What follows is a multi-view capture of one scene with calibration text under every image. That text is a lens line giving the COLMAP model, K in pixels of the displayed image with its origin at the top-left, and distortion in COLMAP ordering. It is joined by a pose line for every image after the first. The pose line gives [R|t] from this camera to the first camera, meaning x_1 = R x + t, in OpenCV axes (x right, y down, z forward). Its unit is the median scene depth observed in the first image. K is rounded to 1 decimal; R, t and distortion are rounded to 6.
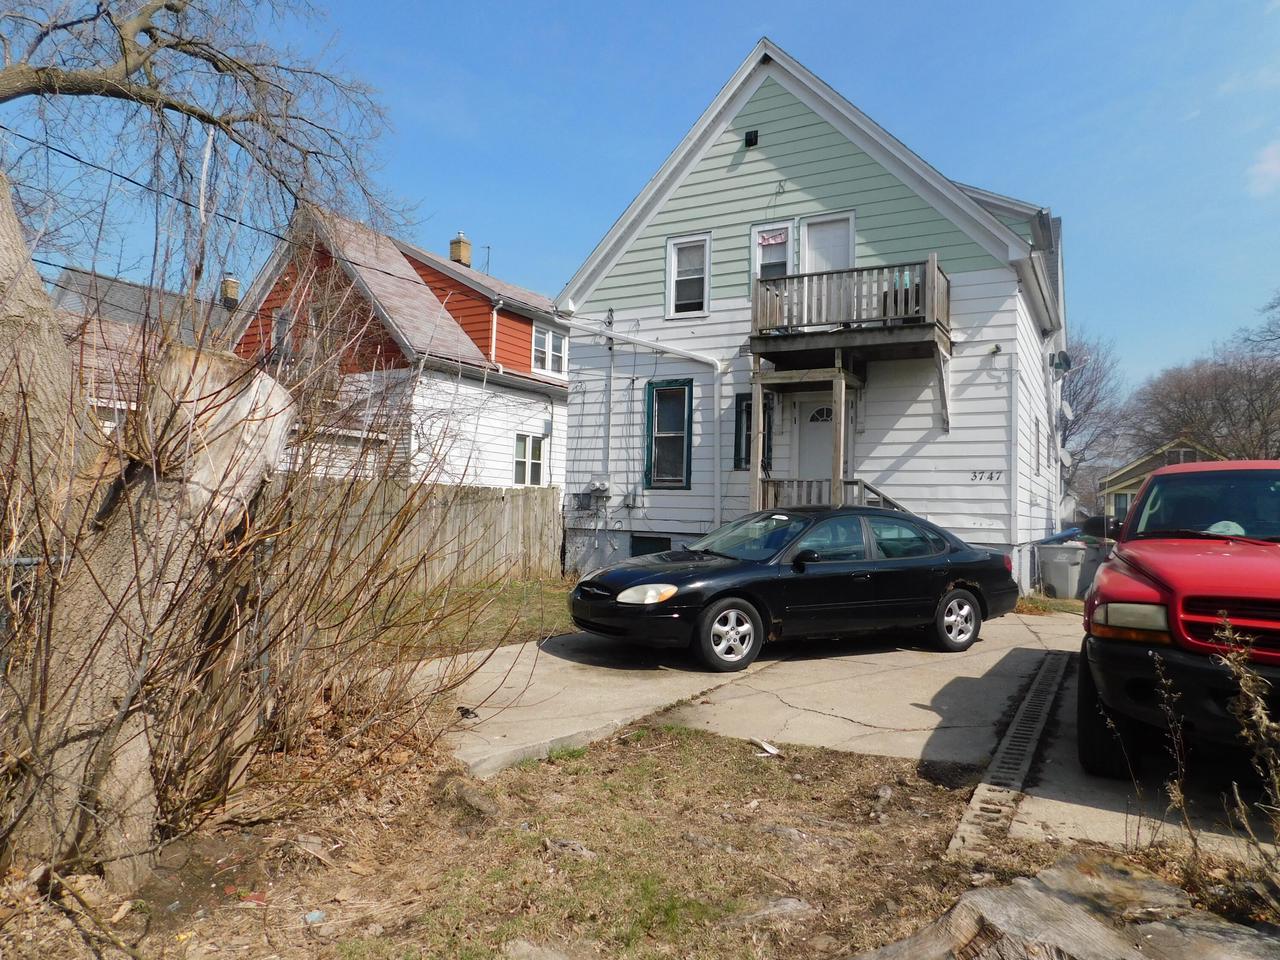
lens RADIAL K [[849.1, 0, 640.7], [0, 849.1, 478.2], [0, 0, 1]] dist [-0.047166, 0.023786]
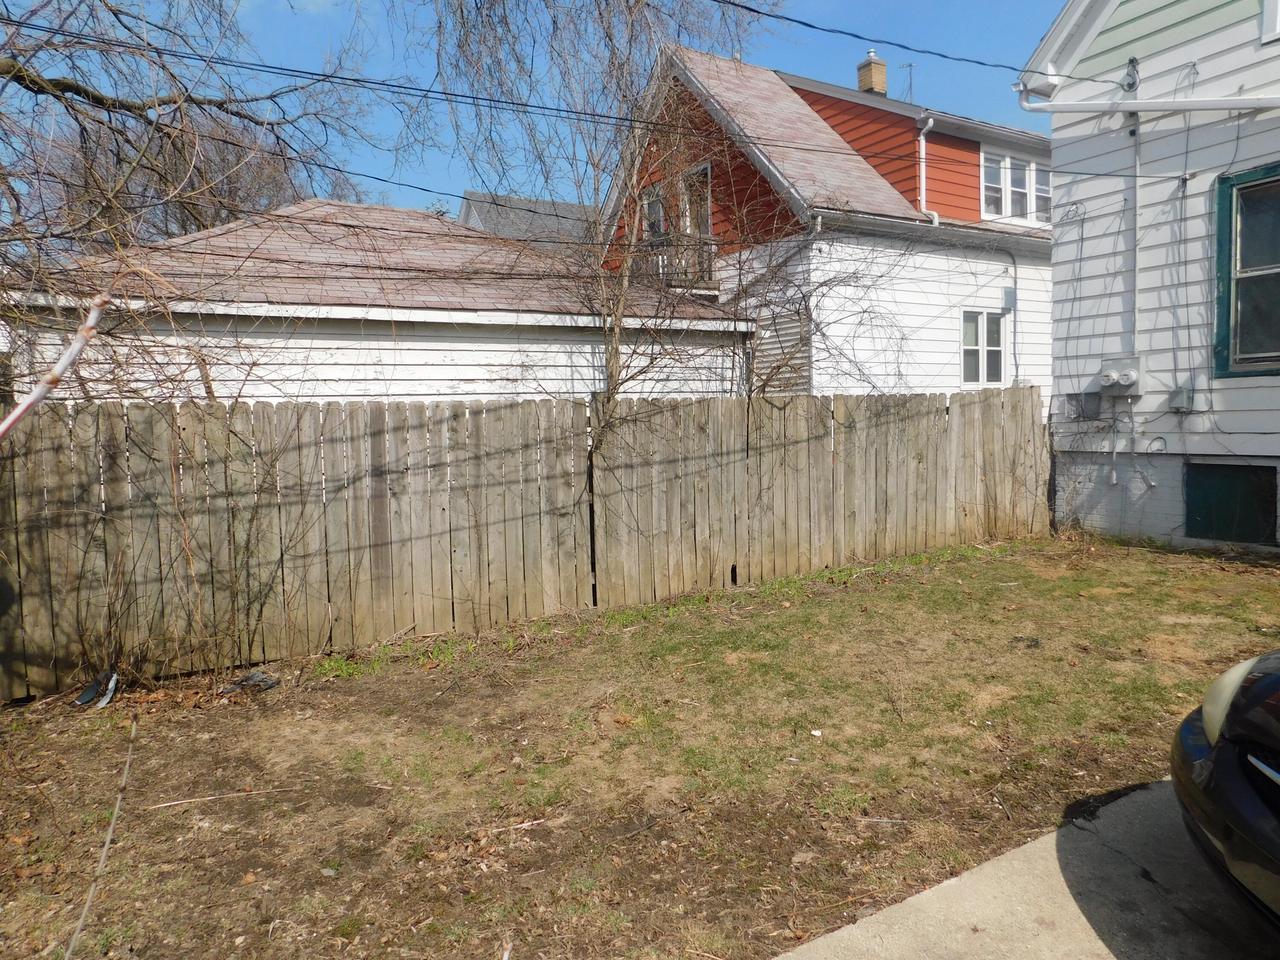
lens RADIAL K [[849.1, 0, 635.8], [0, 849.1, 481.5], [0, 0, 1]] dist [-0.047166, 0.023786]
pose [[0.869049, -0.017138, -0.494429, -0.052500], [0.075892, 0.992189, 0.099002, -0.002740], [0.488871, -0.123561, 0.863561, 0.327258]]
